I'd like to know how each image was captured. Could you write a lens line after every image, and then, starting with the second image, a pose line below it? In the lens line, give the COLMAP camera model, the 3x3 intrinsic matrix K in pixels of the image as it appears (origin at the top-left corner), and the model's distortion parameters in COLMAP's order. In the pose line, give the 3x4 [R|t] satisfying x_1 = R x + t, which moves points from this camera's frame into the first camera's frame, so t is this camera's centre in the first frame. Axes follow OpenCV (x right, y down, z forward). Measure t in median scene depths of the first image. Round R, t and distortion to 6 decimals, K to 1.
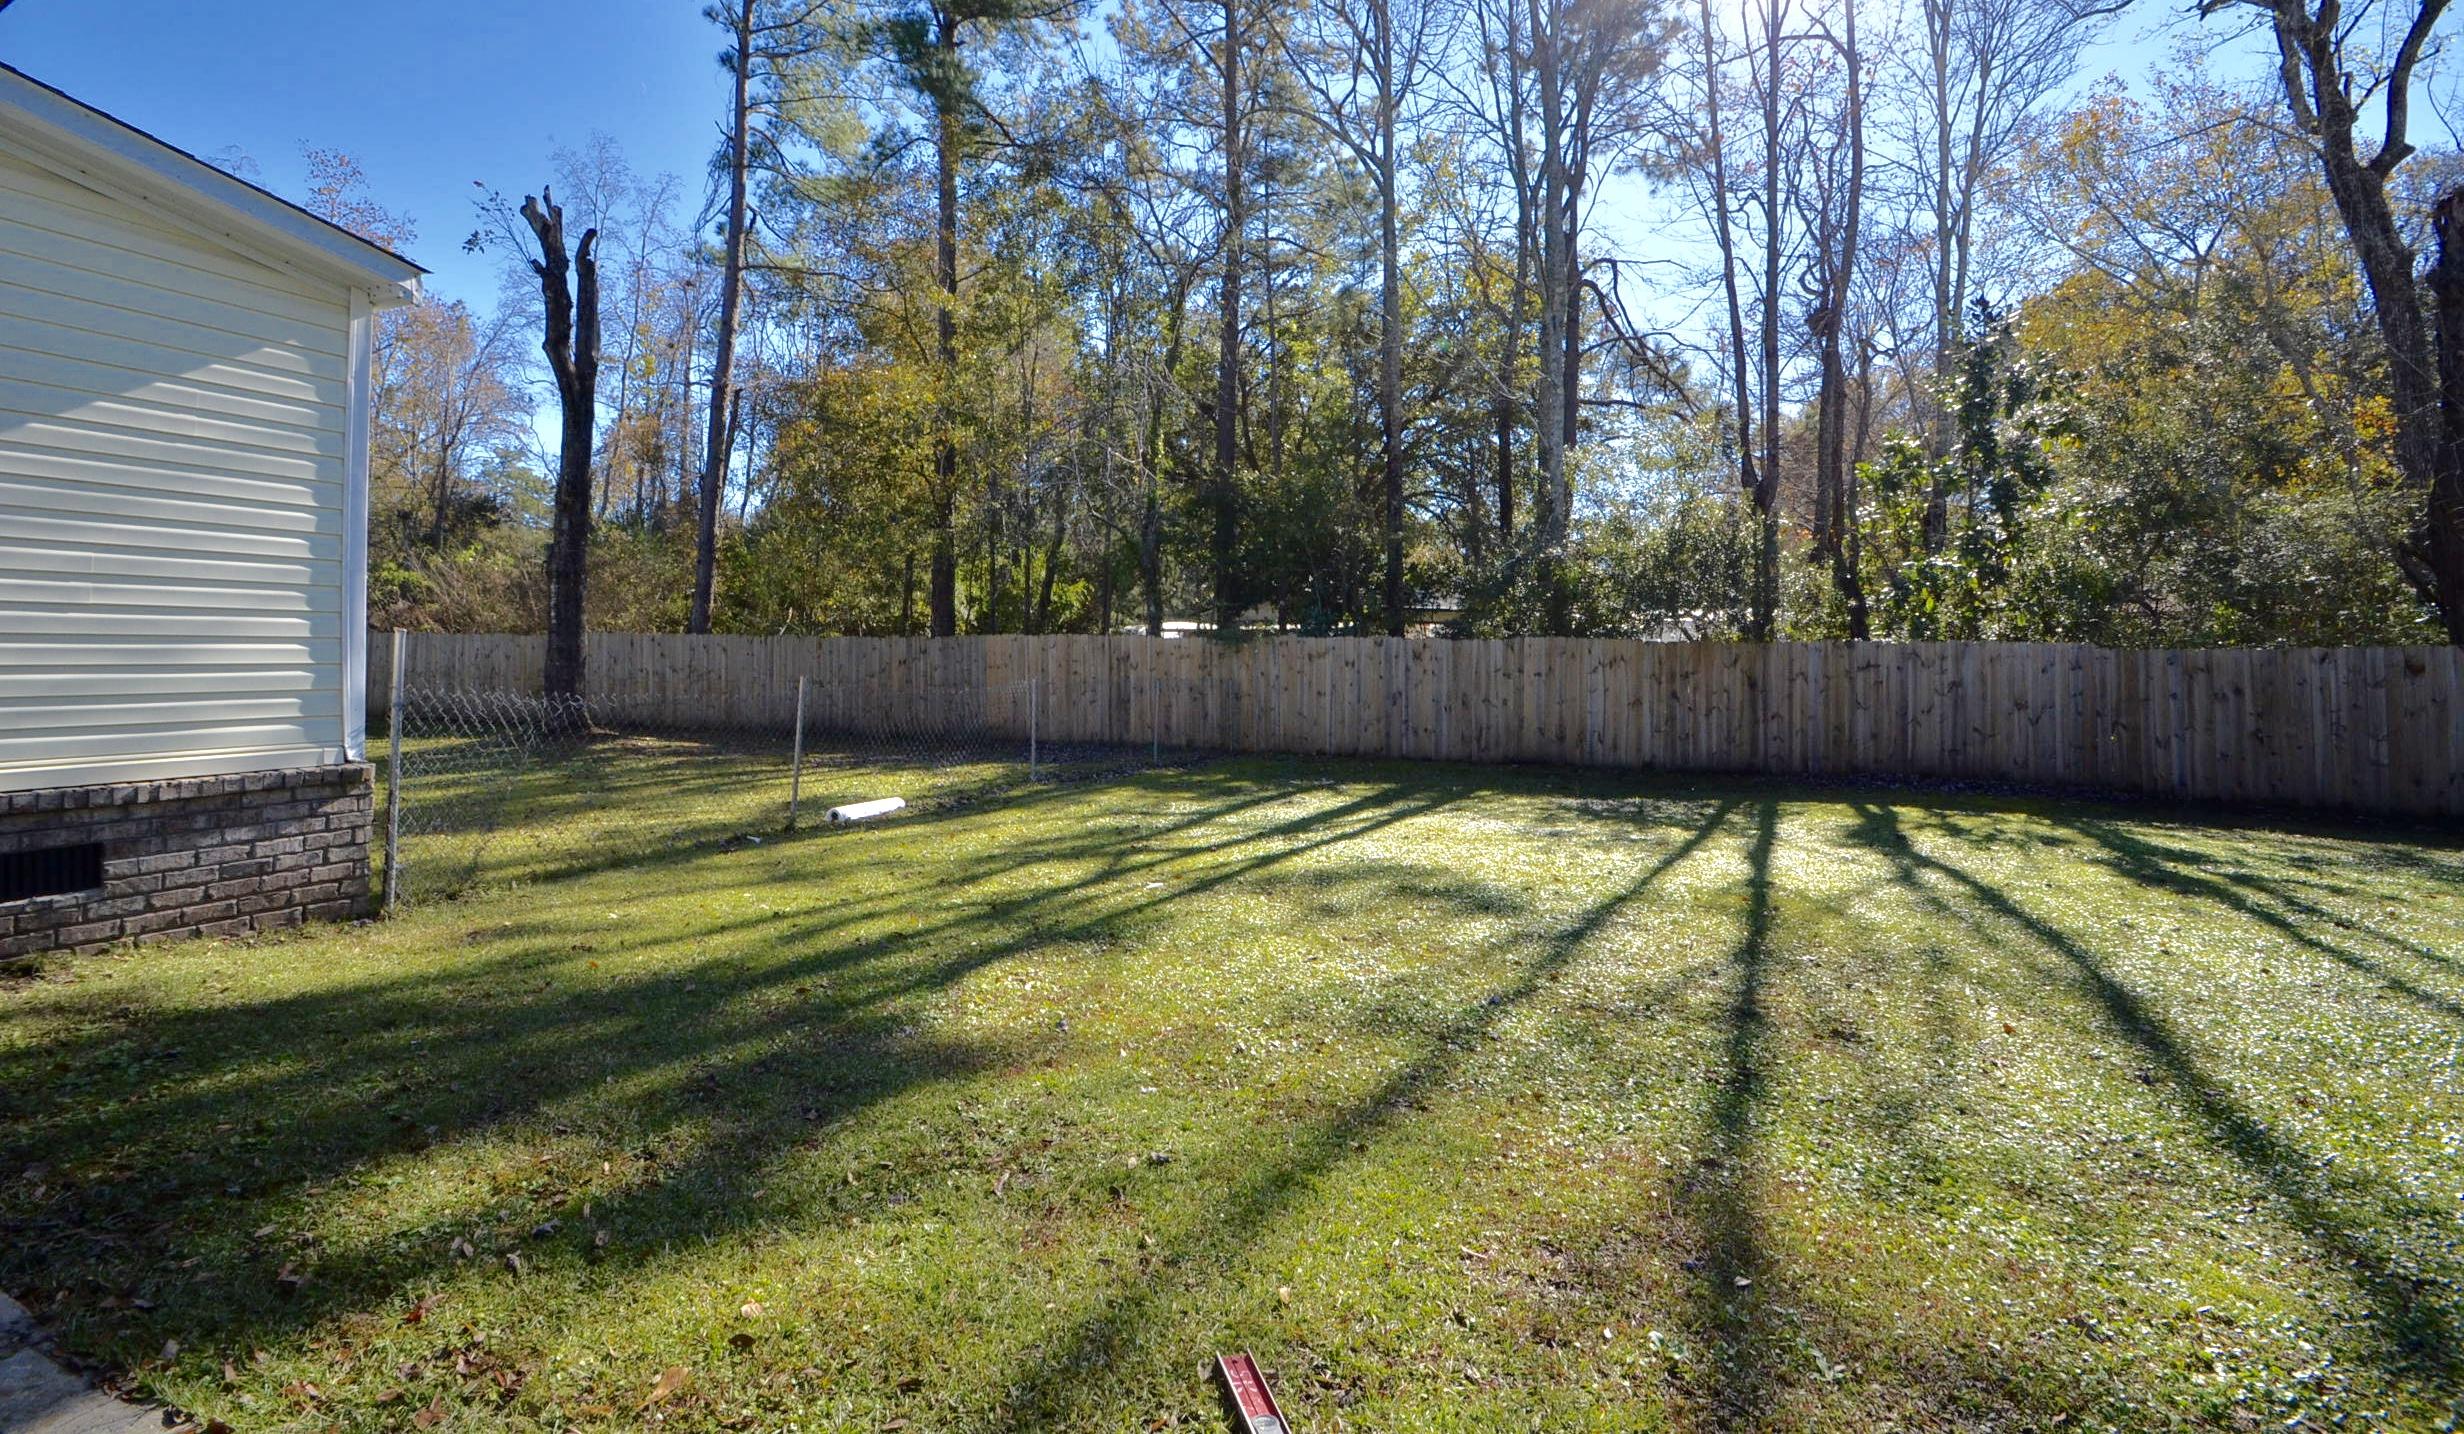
lens RADIAL K [[1156.3, 0, 1235.1], [0, 1156.3, 610.7], [0, 0, 1]] dist [-0.000236, -0.000274]
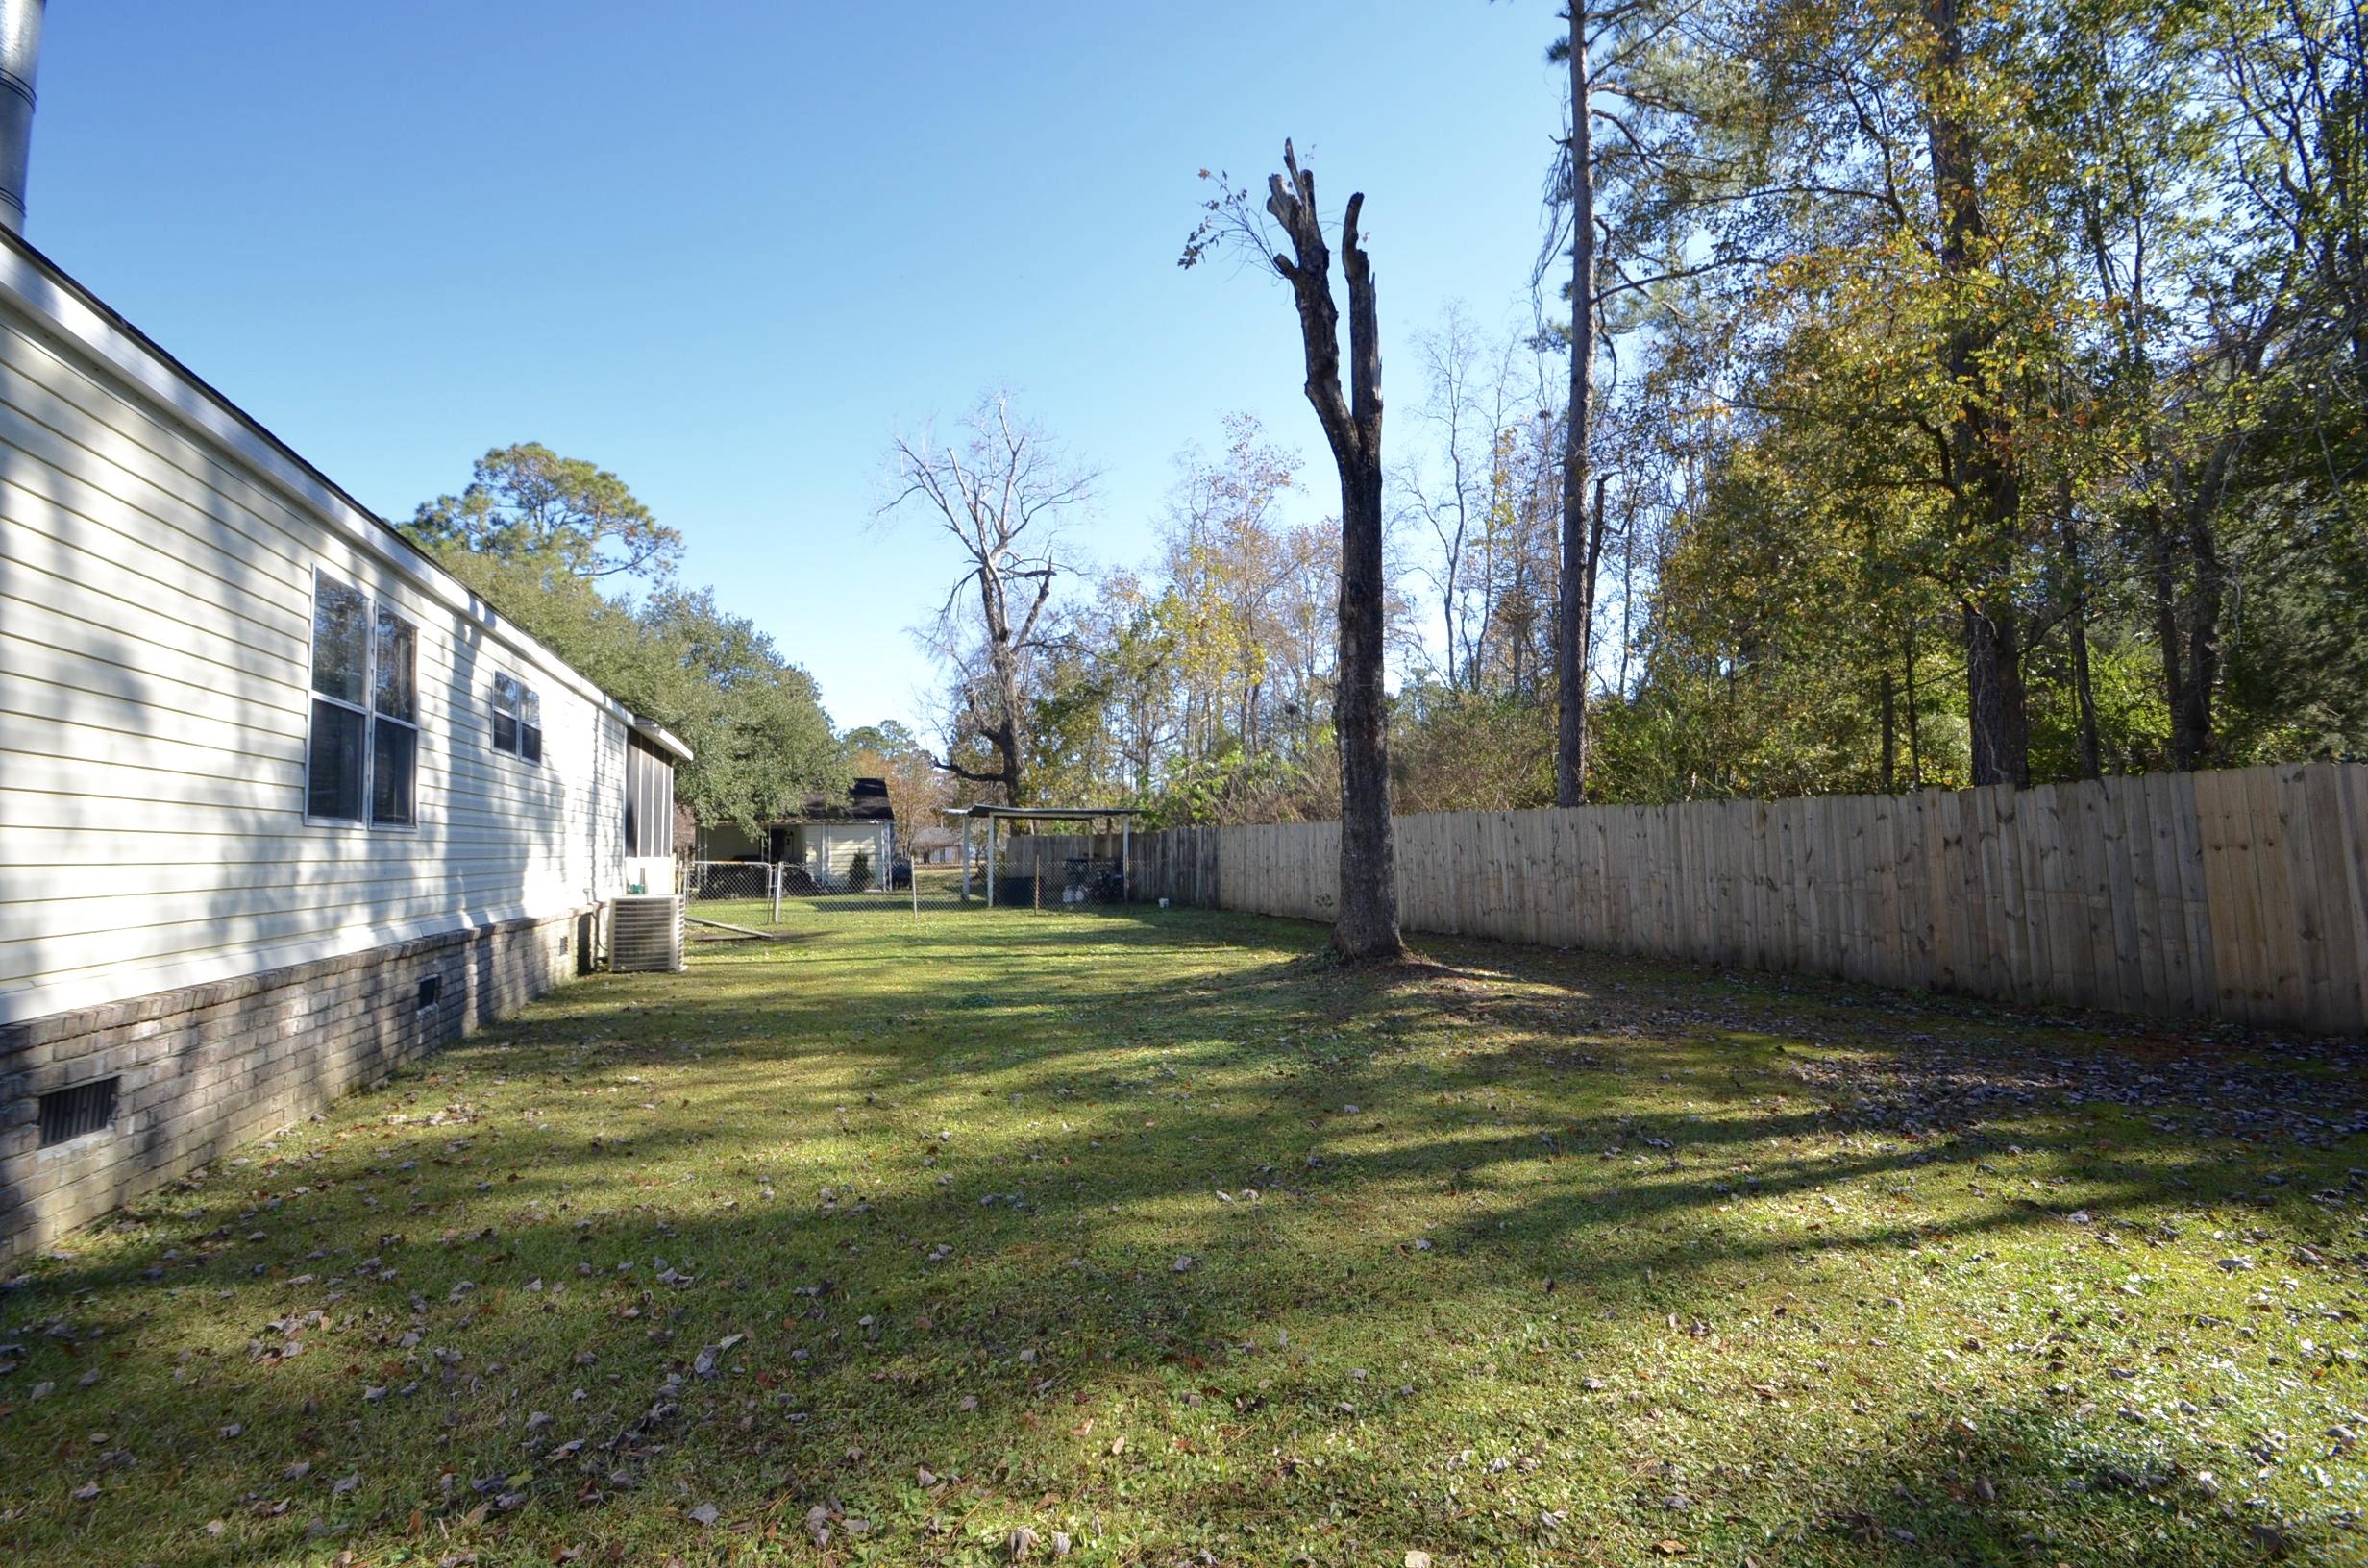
lens RADIAL K [[1025.0, 0, 1184.0], [0, 1025.0, 784.0], [0, 0, 1]] dist [0.003627, -0.006402]
pose [[0.684793, -0.063263, -0.725987, -0.214793], [0.050549, 0.997949, -0.039281, 0.022292], [0.726983, -0.009798, 0.686586, 0.509869]]
